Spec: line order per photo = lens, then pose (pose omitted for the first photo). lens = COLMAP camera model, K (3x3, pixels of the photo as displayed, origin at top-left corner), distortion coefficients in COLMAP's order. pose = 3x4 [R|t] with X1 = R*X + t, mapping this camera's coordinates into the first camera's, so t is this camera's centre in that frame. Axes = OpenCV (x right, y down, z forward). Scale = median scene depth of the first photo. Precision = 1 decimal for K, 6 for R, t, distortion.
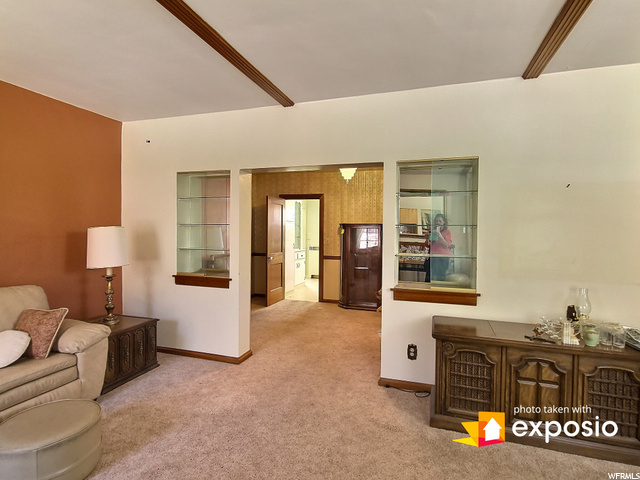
lens RADIAL K [[339.4, 0, 320.0], [0, 339.4, 240.0], [0, 0, 1]] dist [0.001174, 0.000478]
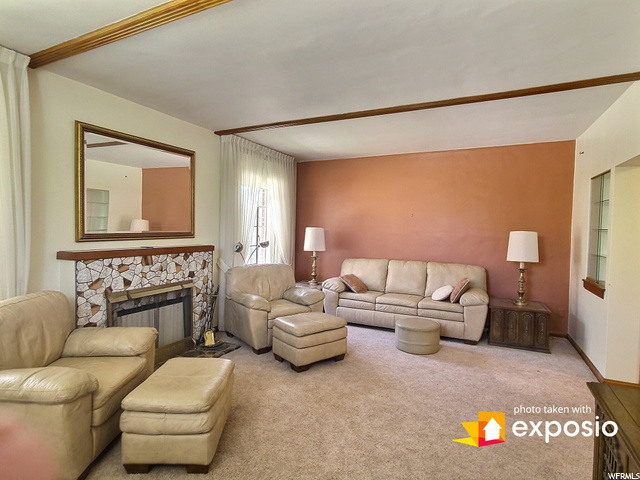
lens RADIAL K [[339.4, 0, 320.0], [0, 339.4, 240.0], [0, 0, 1]] dist [0.001174, 0.000478]
pose [[-0.131003, 0.021755, -0.991143, 0.939928], [-0.050314, 0.998325, 0.028563, -0.003728], [0.990104, 0.053610, -0.129689, 0.458577]]
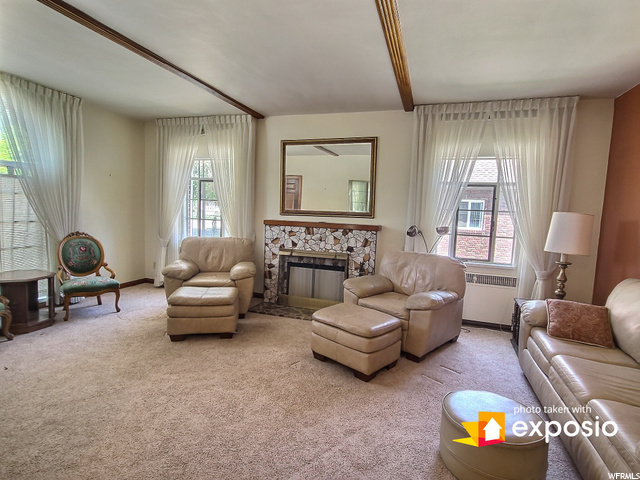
lens RADIAL K [[339.4, 0, 320.0], [0, 339.4, 240.0], [0, 0, 1]] dist [0.001174, 0.000478]
pose [[-0.998670, -0.049620, -0.013980, -0.199171], [-0.050943, 0.991450, 0.120136, -0.020875], [0.007899, 0.120689, -0.992659, 1.316899]]
